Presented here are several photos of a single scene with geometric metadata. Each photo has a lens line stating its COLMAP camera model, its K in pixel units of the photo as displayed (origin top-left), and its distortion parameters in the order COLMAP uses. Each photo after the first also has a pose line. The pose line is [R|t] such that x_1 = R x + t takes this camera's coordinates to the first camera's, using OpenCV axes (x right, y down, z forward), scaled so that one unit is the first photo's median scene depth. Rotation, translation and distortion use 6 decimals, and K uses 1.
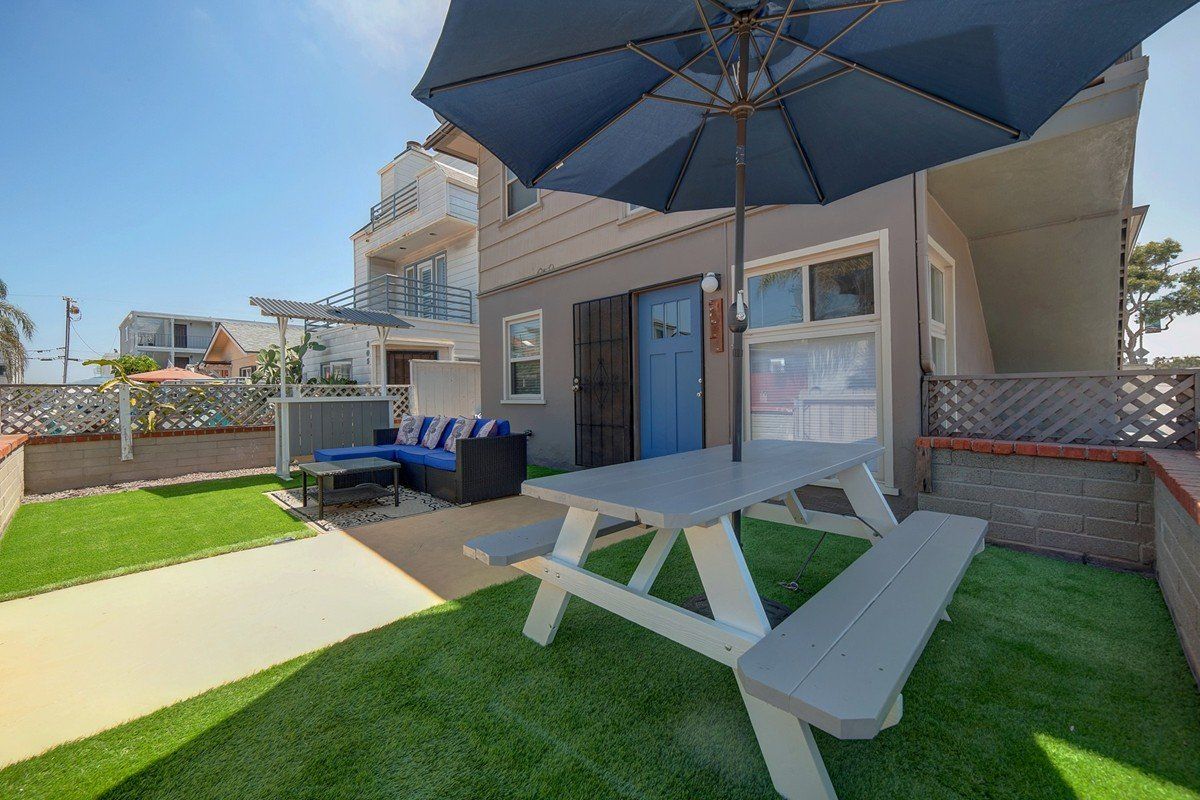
lens RADIAL K [[464.2, 0, 575.7], [0, 464.2, 405.2], [0, 0, 1]] dist [0.000819, 0.000165]
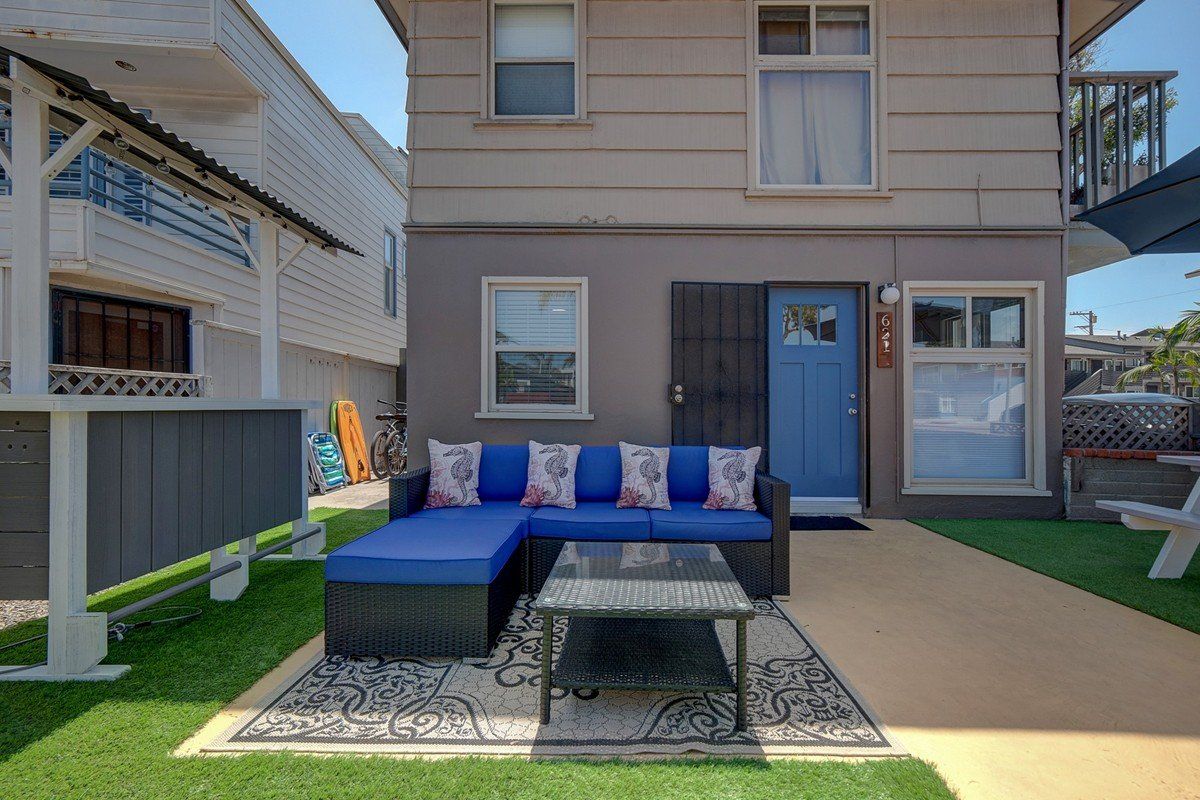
lens RADIAL K [[514.0, 0, 587.9], [0, 514.0, 402.0], [0, 0, 1]] dist [-0.011662, 0.006862]
pose [[0.688300, 0.030879, 0.724768, -0.572359], [-0.004955, 0.999270, -0.037869, -0.000394], [-0.725409, 0.022474, 0.687951, 0.473241]]
